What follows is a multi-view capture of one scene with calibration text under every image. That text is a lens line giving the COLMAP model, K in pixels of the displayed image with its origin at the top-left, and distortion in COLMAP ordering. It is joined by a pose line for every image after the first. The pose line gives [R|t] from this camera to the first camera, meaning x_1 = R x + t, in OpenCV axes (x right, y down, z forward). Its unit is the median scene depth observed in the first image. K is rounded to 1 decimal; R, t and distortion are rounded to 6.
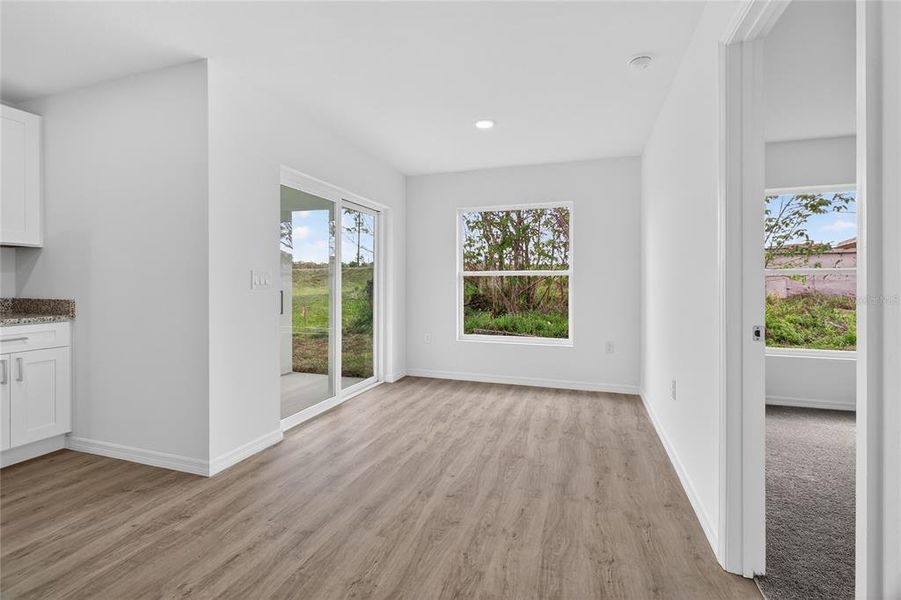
lens RADIAL K [[413.6, 0, 453.5], [0, 413.6, 292.4], [0, 0, 1]] dist [0.003950, -0.000017]
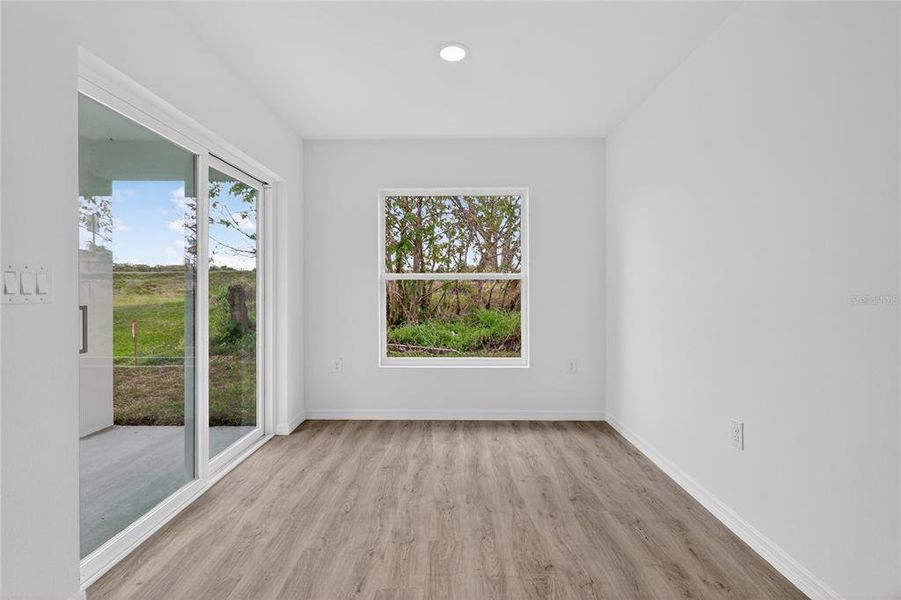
lens RADIAL K [[413.6, 0, 450.2], [0, 413.6, 291.9], [0, 0, 1]] dist [0.003950, -0.000017]
pose [[0.953036, -0.006138, 0.302793, -0.105967], [0.010563, 0.999860, -0.012978, -0.007275], [-0.302671, 0.015567, 0.952968, 0.284260]]
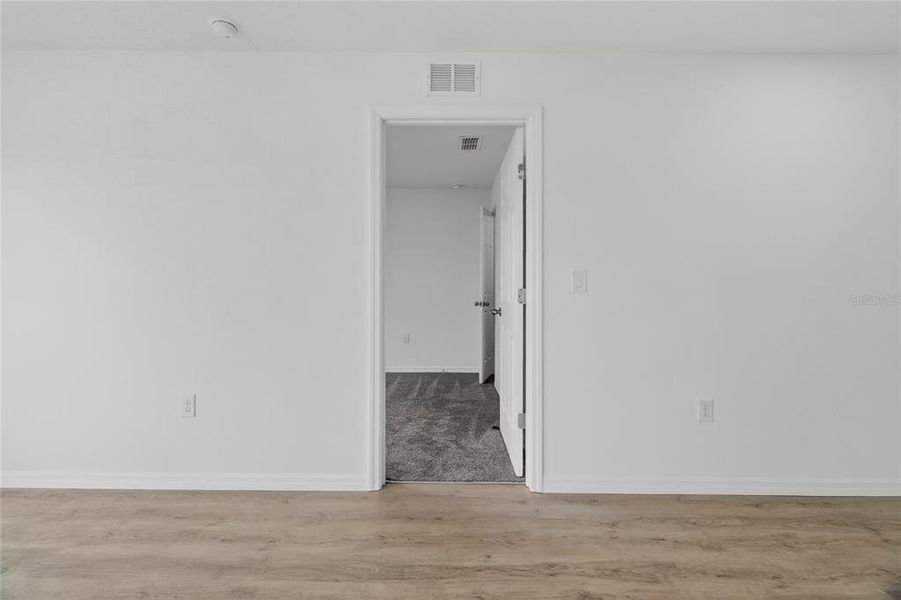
lens RADIAL K [[413.6, 0, 445.5], [0, 413.6, 298.6], [0, 0, 1]] dist [0.003950, -0.000017]
pose [[-0.319542, -0.025288, 0.947235, -0.286262], [0.005527, 0.999577, 0.028550, -0.007957], [-0.947556, 0.014358, -0.319267, 0.476941]]
